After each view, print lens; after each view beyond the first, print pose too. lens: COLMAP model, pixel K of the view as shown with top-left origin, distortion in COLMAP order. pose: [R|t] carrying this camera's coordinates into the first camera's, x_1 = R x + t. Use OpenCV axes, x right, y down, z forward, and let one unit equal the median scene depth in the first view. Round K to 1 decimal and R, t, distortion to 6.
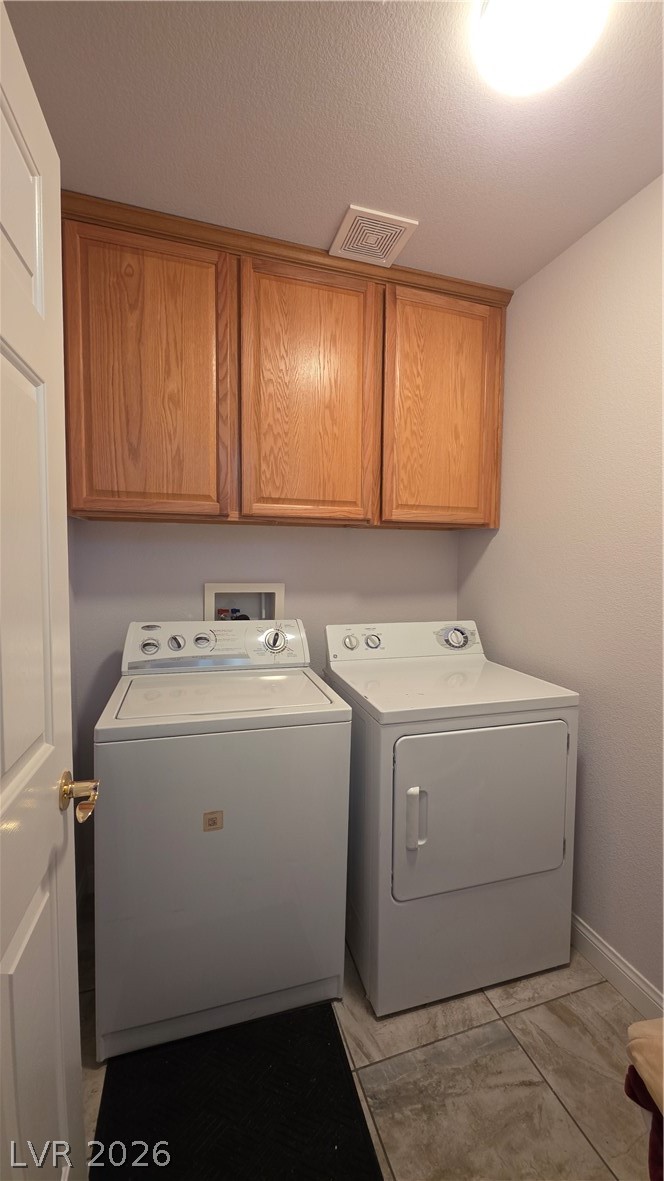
lens RADIAL K [[470.2, 0, 333.2], [0, 470.2, 582.4], [0, 0, 1]] dist [0.013176, -0.007897]
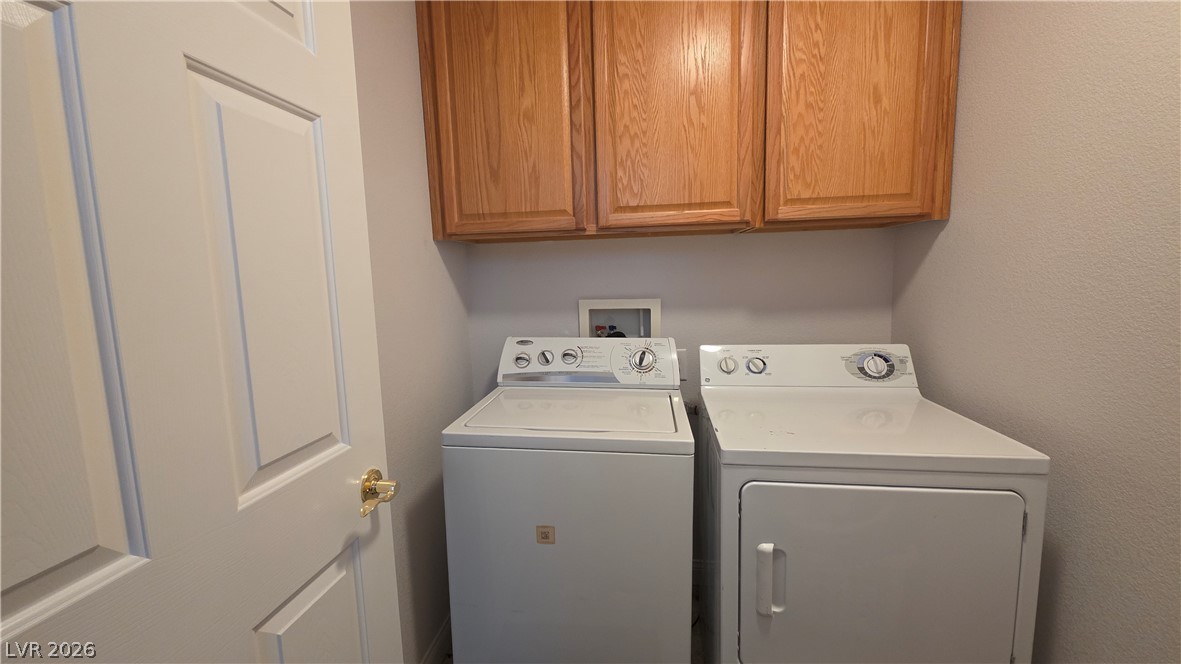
lens RADIAL K [[470.2, 0, 583.7], [0, 470.2, 328.2], [0, 0, 1]] dist [0.013176, -0.007897]
pose [[0.906576, 0.013096, -0.421839, 0.178247], [0.013551, 0.998100, 0.060108, 0.002589], [0.421824, -0.060209, 0.904676, 0.108616]]
